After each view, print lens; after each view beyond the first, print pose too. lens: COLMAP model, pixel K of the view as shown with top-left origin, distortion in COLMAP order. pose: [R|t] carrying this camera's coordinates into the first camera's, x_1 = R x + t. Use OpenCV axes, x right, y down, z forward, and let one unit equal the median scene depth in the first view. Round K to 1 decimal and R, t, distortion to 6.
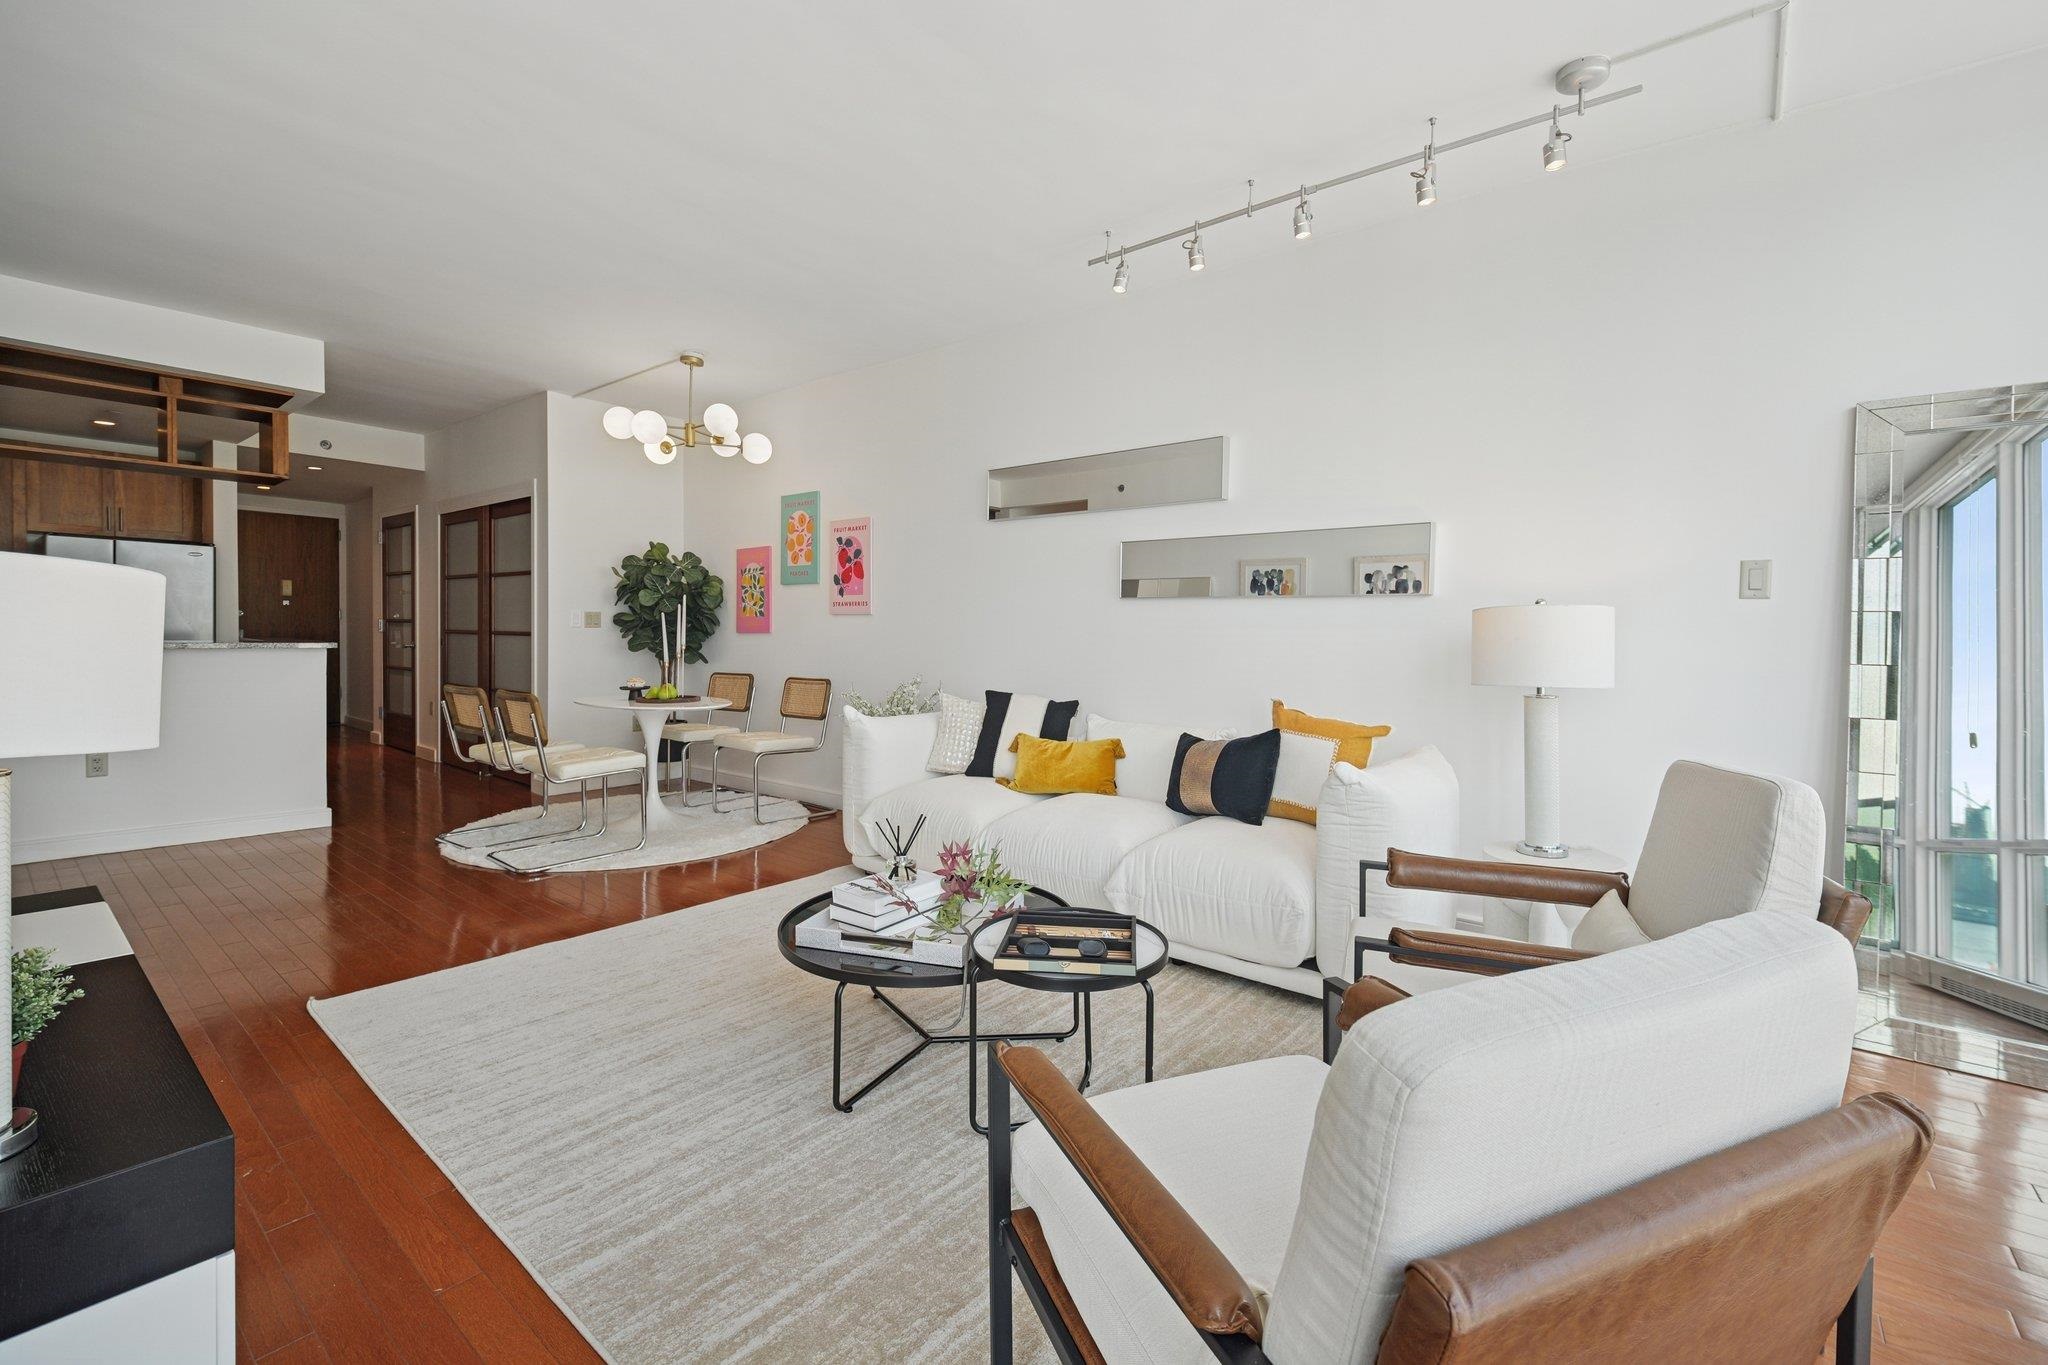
lens RADIAL K [[867.9, 0, 1023.5], [0, 867.9, 661.3], [0, 0, 1]] dist [0.000319, -0.002665]
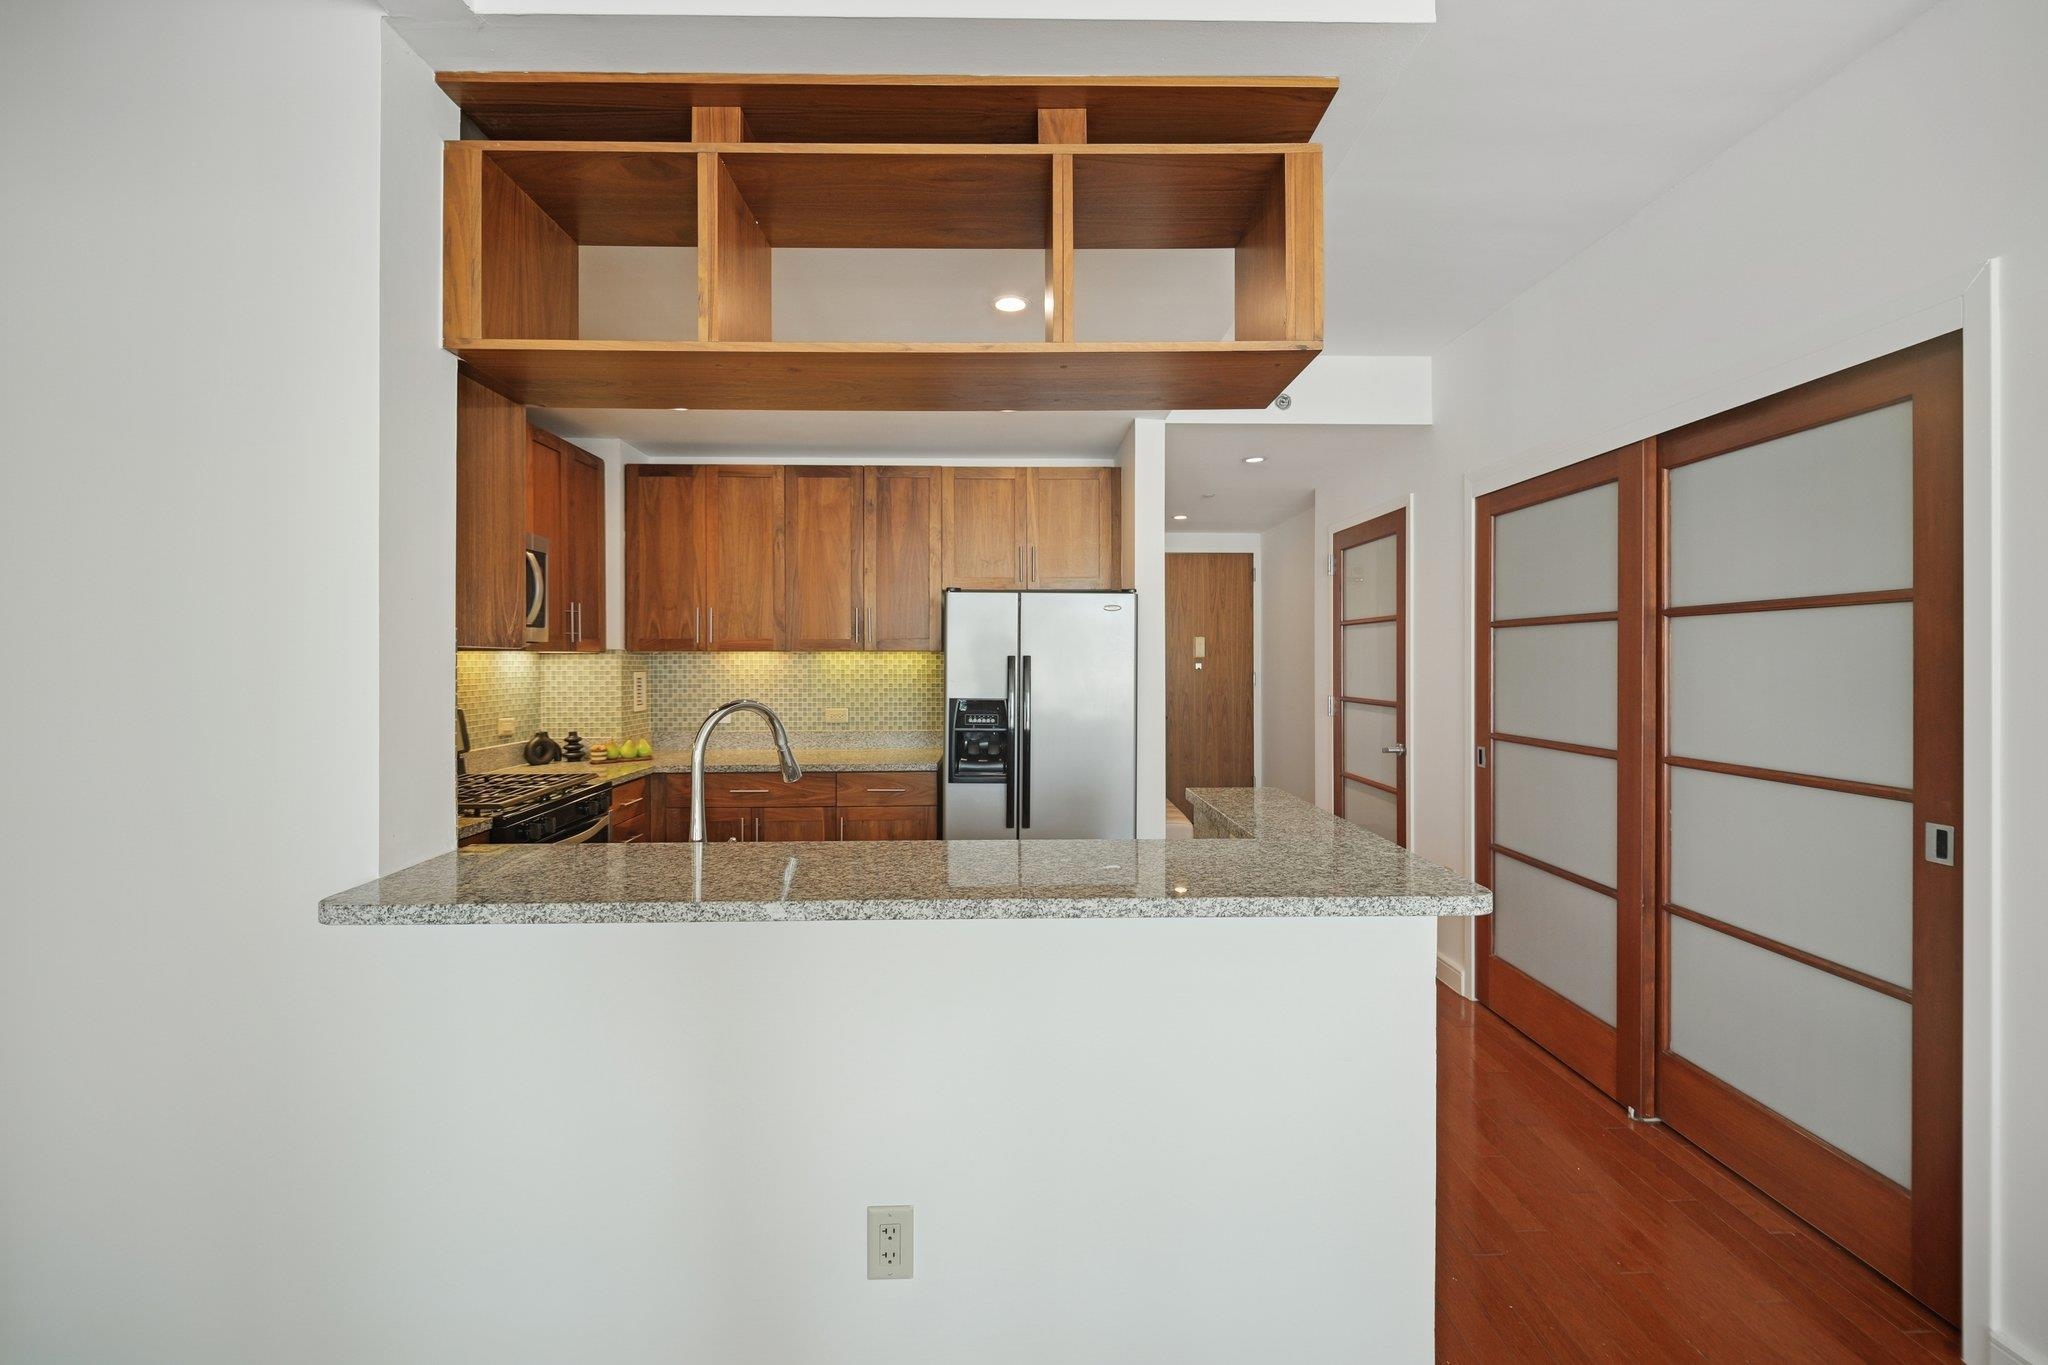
lens RADIAL K [[867.9, 0, 1012.2], [0, 867.9, 665.1], [0, 0, 1]] dist [0.000319, -0.002665]
pose [[0.637235, -0.015879, -0.770506, -0.558800], [-0.011698, 0.999473, -0.030271, -0.067416], [0.770580, 0.028303, 0.636714, 0.586476]]
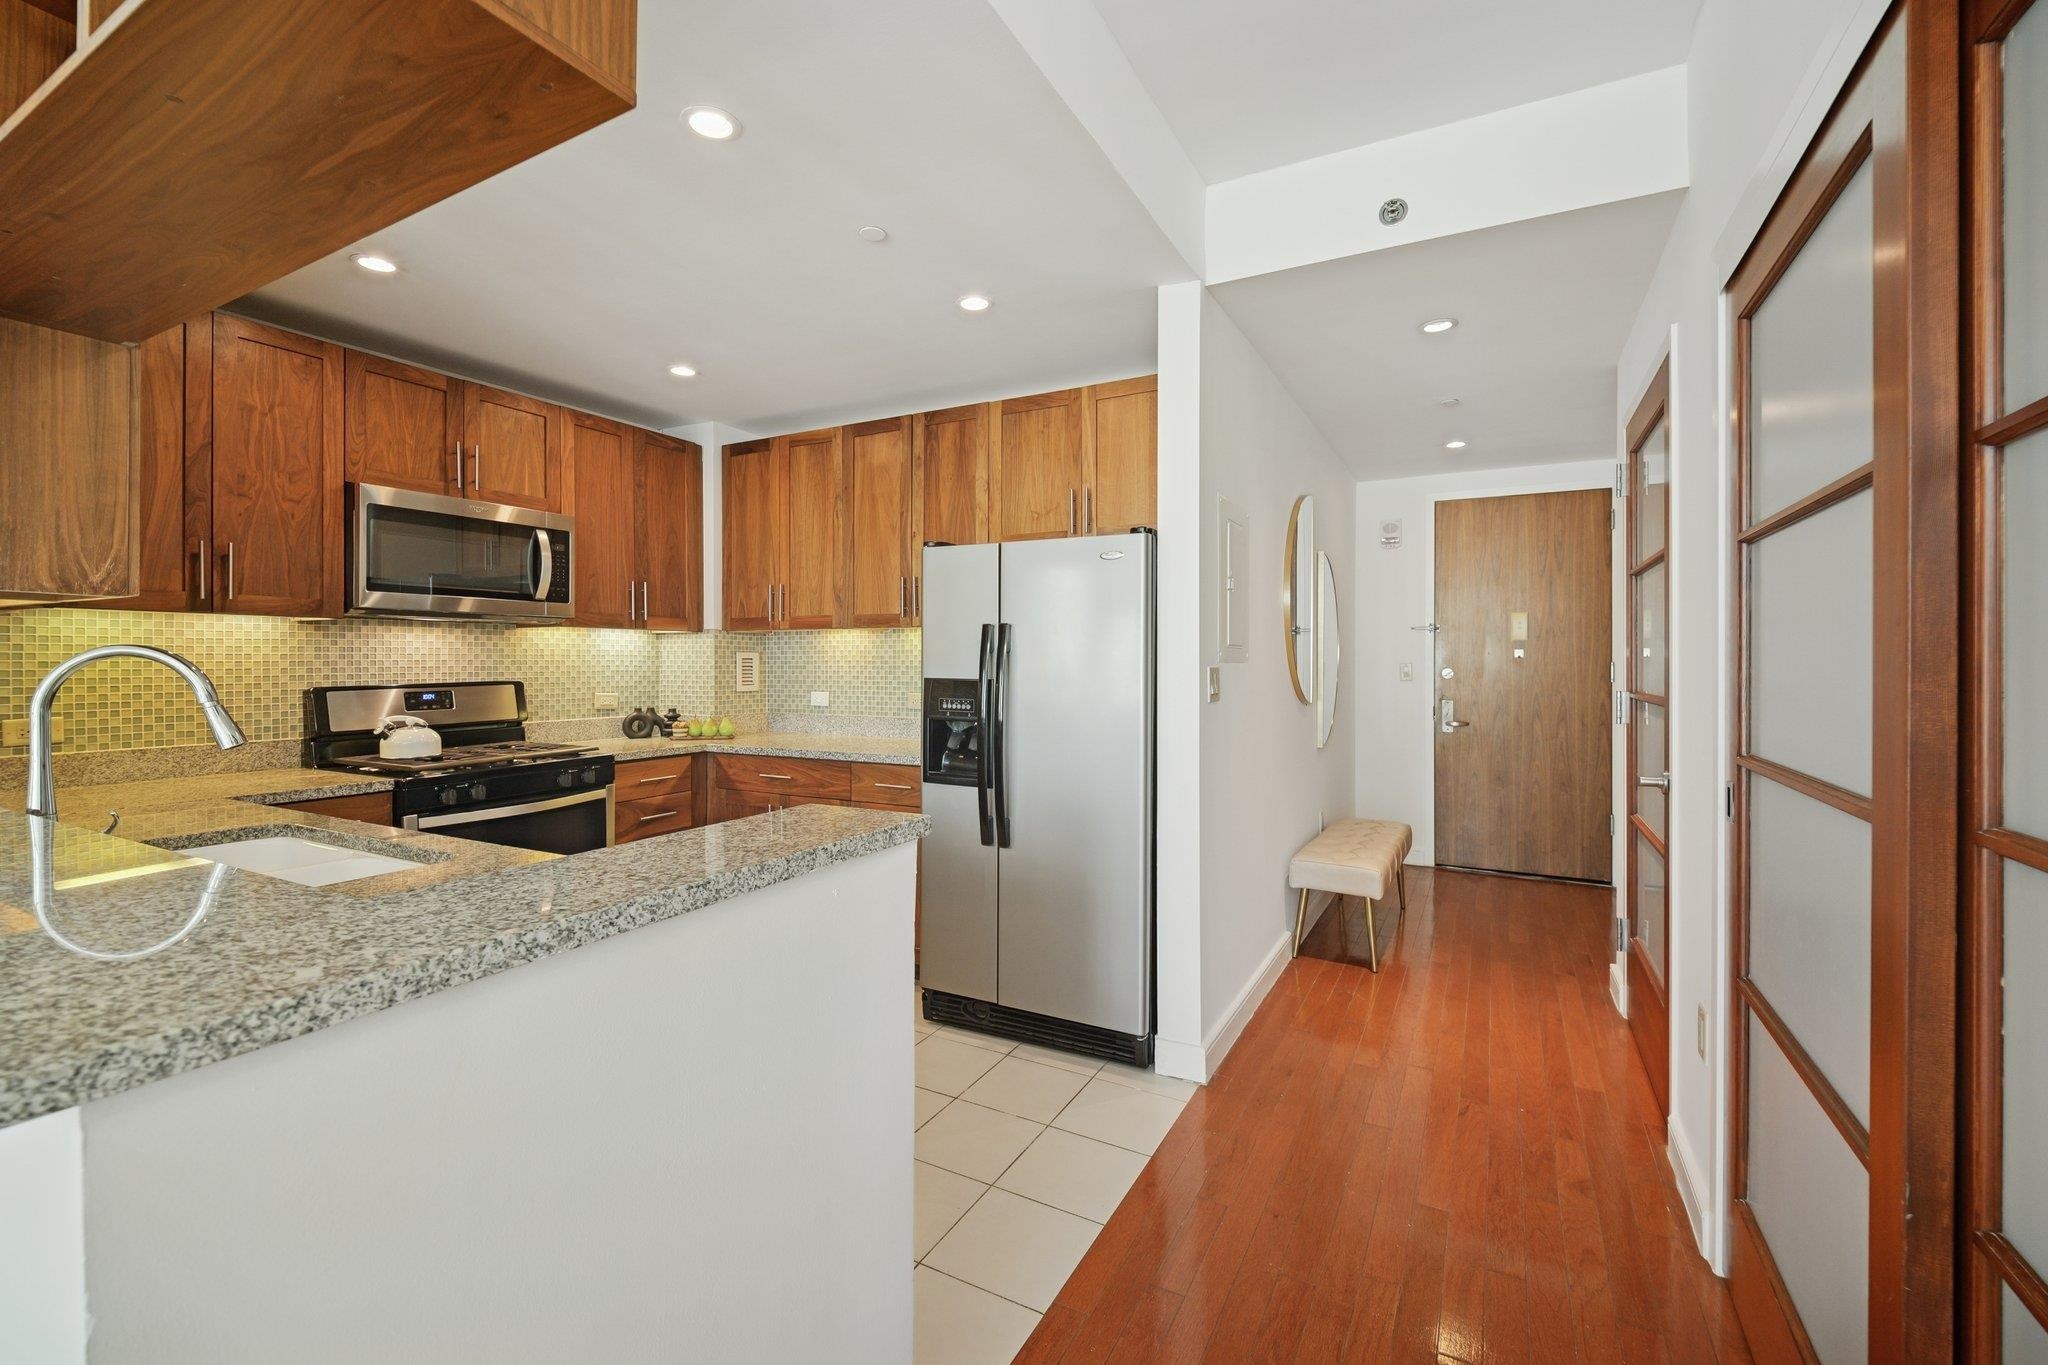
lens RADIAL K [[867.9, 0, 1006.3], [0, 867.9, 667.3], [0, 0, 1]] dist [0.000319, -0.002665]
pose [[0.171499, -0.013007, -0.985098, -0.560080], [-0.030041, 0.999379, -0.018425, -0.060181], [0.984726, 0.032753, 0.171002, 0.911916]]
